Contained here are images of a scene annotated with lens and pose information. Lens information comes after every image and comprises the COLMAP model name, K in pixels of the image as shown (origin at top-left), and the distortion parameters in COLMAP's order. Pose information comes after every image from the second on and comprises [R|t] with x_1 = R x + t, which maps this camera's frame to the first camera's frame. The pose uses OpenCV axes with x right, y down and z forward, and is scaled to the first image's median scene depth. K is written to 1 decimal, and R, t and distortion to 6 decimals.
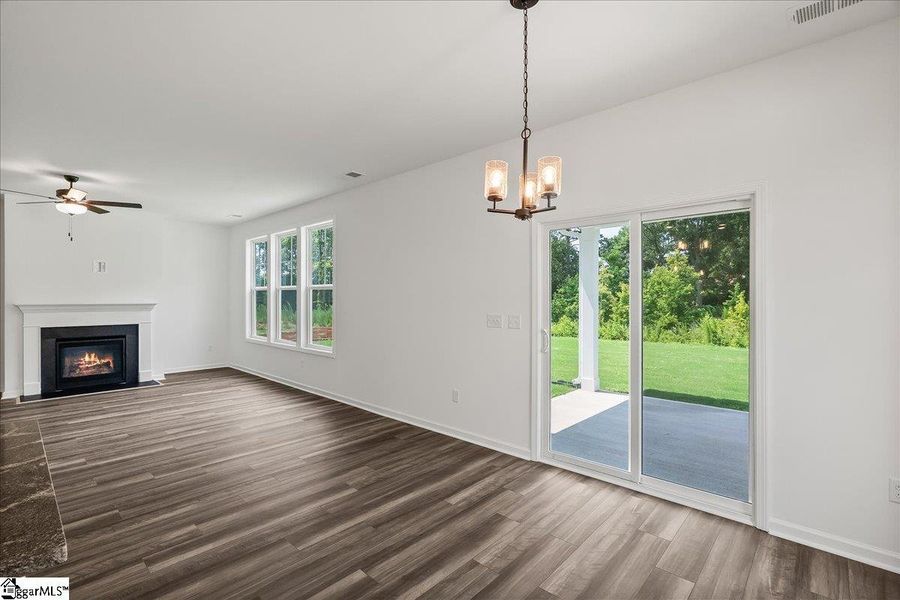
lens RADIAL K [[412.6, 0, 450.0], [0, 412.6, 300.0], [0, 0, 1]] dist [-0.011327, 0.001282]
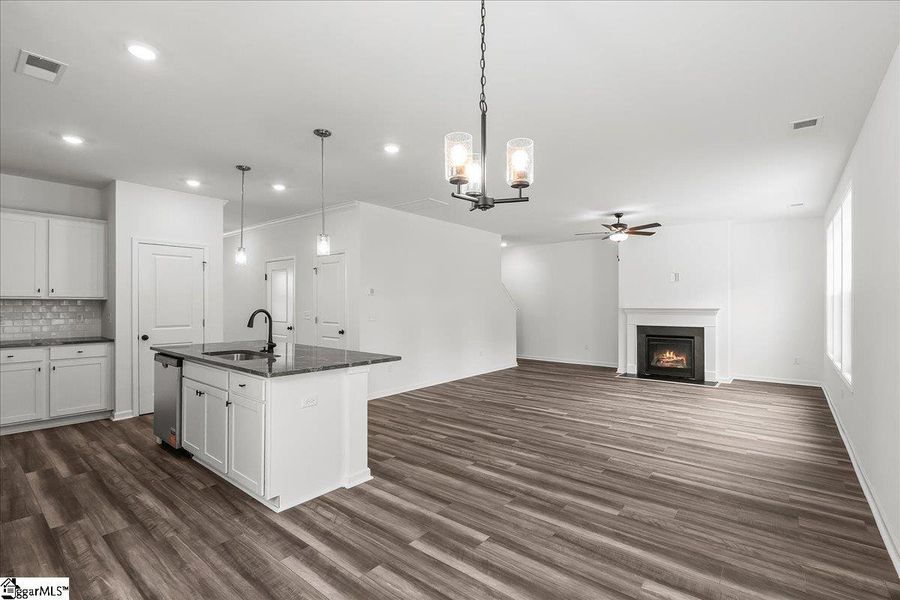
lens RADIAL K [[412.6, 0, 450.0], [0, 412.6, 300.0], [0, 0, 1]] dist [-0.011327, 0.001282]
pose [[0.063424, -0.009260, -0.997944, 0.419274], [-0.005631, 0.999938, -0.009636, -0.001177], [0.997971, 0.006231, 0.063368, 0.360933]]
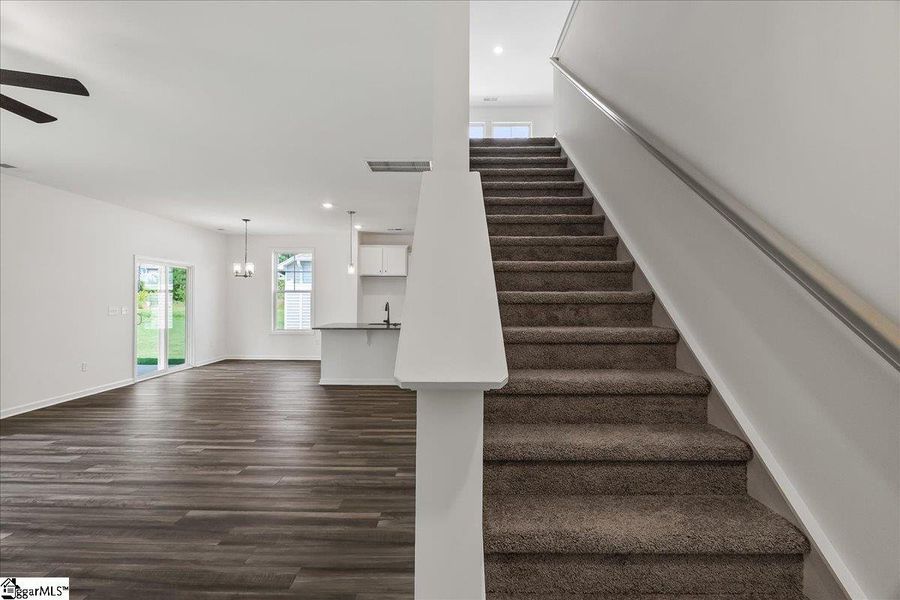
lens RADIAL K [[412.6, 0, 450.0], [0, 412.6, 300.0], [0, 0, 1]] dist [-0.011327, 0.001282]
pose [[-0.669773, -0.006521, 0.742537, -1.634913], [-0.003553, 0.999978, 0.005577, -0.006487], [-0.742557, 0.001097, -0.669781, 0.890623]]
